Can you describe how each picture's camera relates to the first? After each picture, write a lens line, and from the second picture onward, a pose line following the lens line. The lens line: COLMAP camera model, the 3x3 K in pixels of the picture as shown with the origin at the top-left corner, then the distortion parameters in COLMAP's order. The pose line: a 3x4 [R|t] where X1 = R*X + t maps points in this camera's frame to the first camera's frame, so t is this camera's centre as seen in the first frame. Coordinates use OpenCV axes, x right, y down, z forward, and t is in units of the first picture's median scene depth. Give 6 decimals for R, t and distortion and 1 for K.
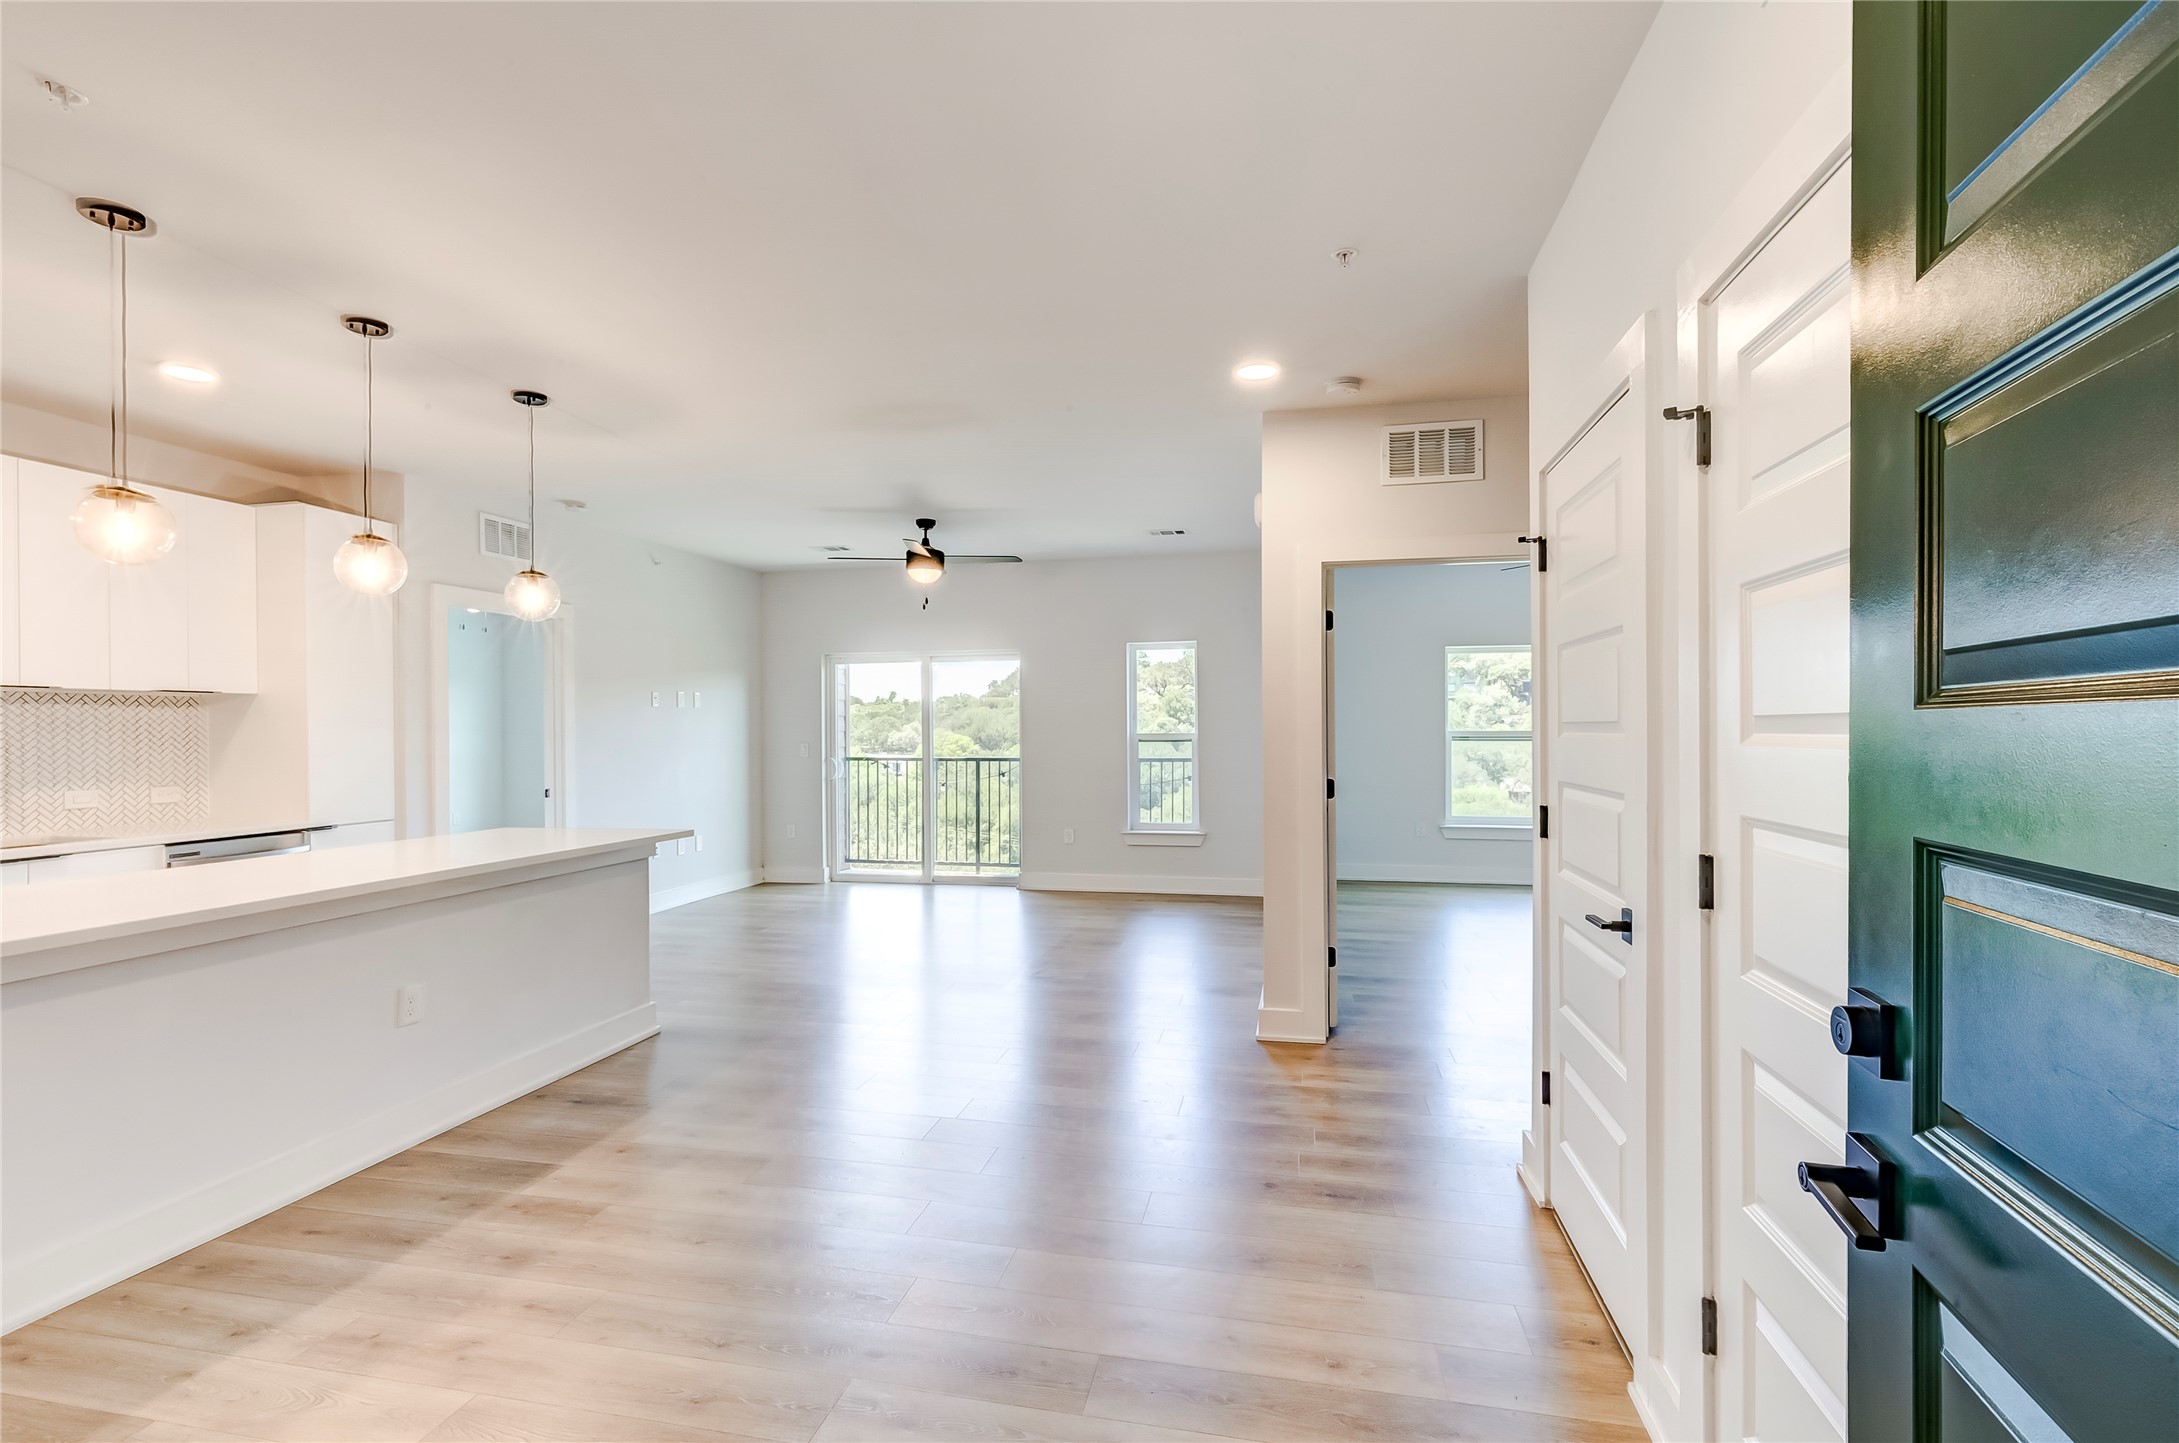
lens RADIAL K [[992.0, 0, 1087.1], [0, 992.0, 719.4], [0, 0, 1]] dist [0.007400, 0.000013]
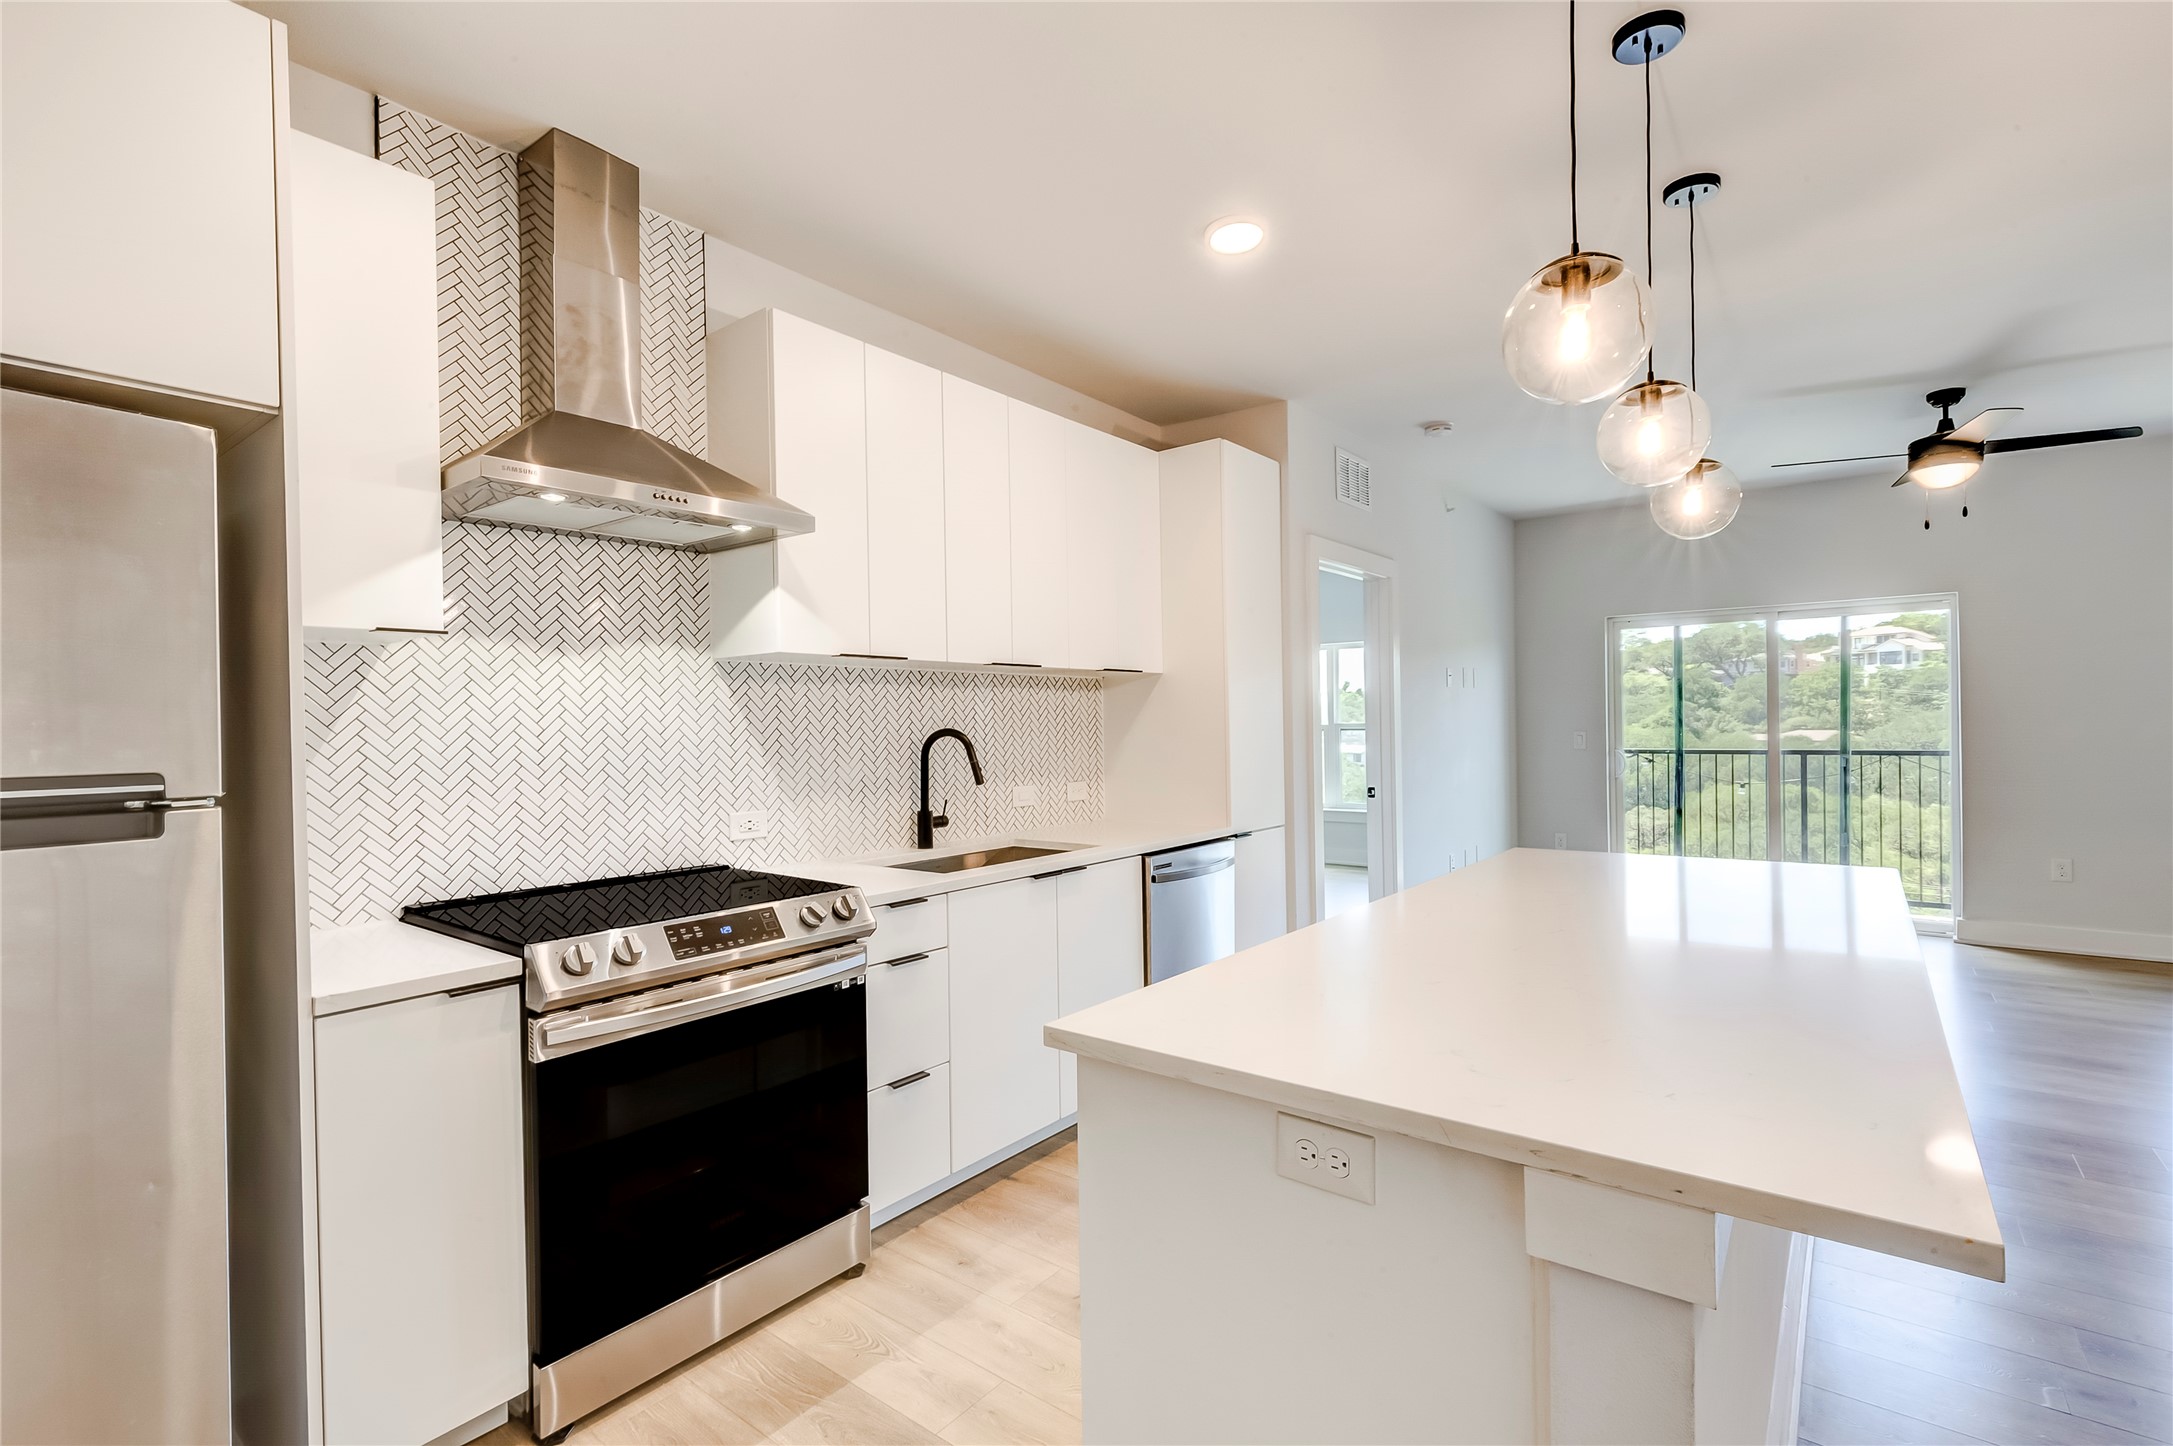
lens RADIAL K [[989.3, 0, 1096.1], [0, 989.3, 730.9], [0, 0, 1]] dist [0.007400, 0.000013]
pose [[0.906897, -0.002976, -0.421341, -0.534197], [0.012451, 0.999728, 0.019739, 0.005669], [0.421168, -0.023147, 0.906687, 0.212430]]
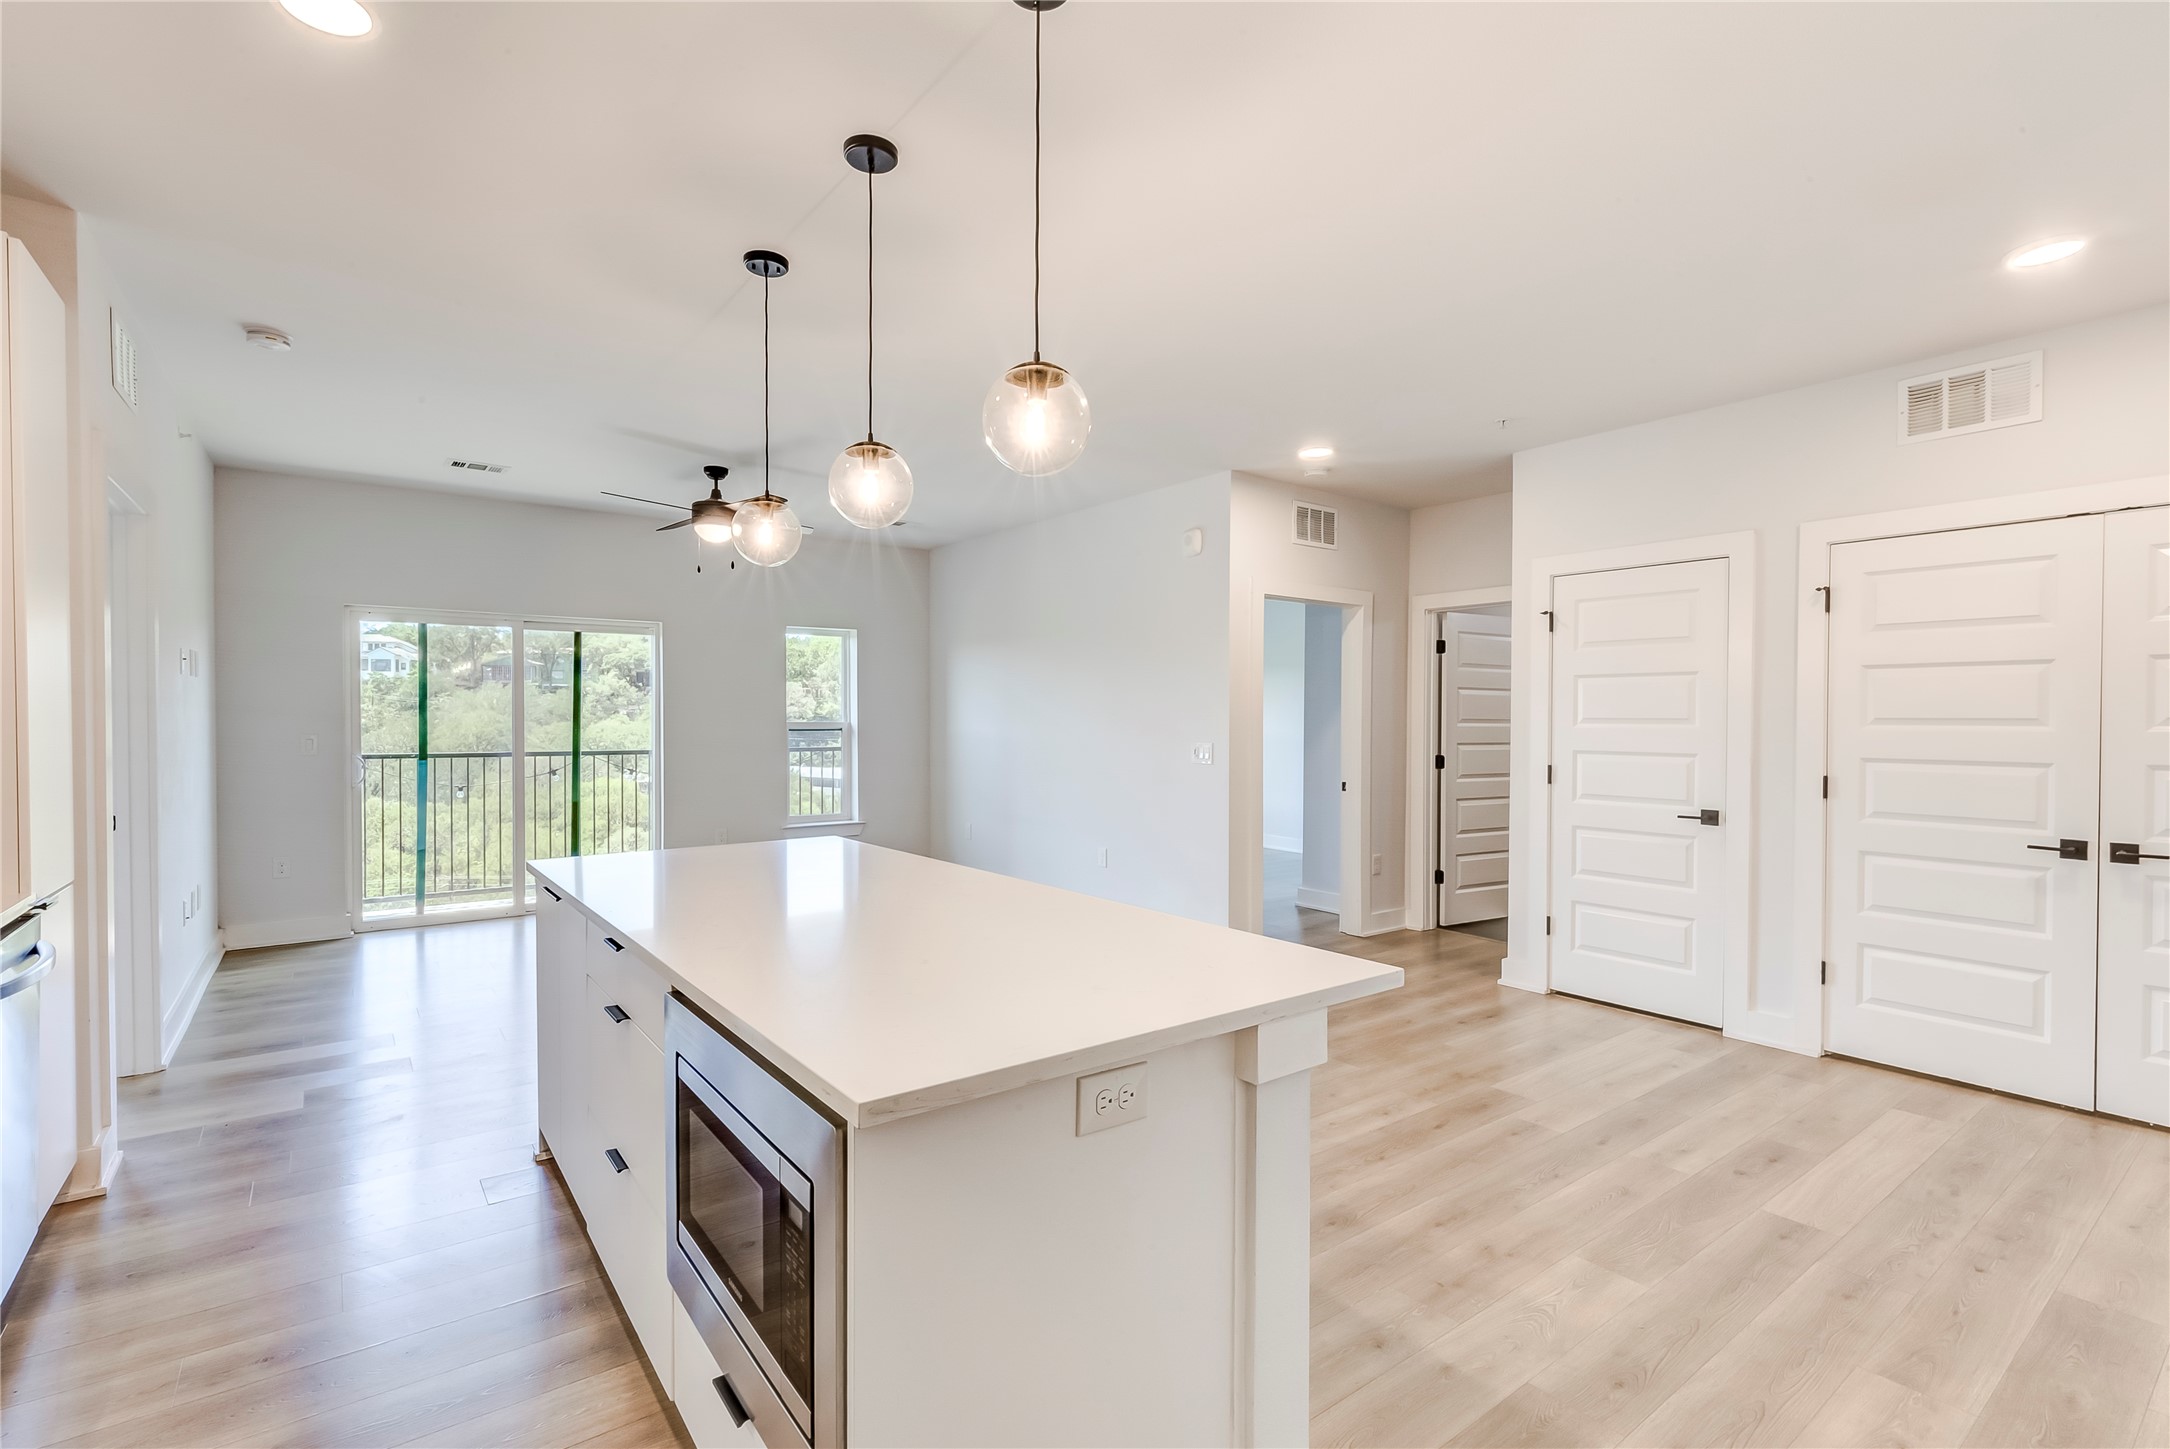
lens RADIAL K [[987.9, 0, 1085.1], [0, 987.9, 731.4], [0, 0, 1]] dist [0.007400, 0.000013]
pose [[0.647796, -0.001773, 0.761812, -0.810748], [-0.014458, 0.999789, 0.014622, 0.008376], [-0.761676, -0.020487, 0.647634, 0.283857]]
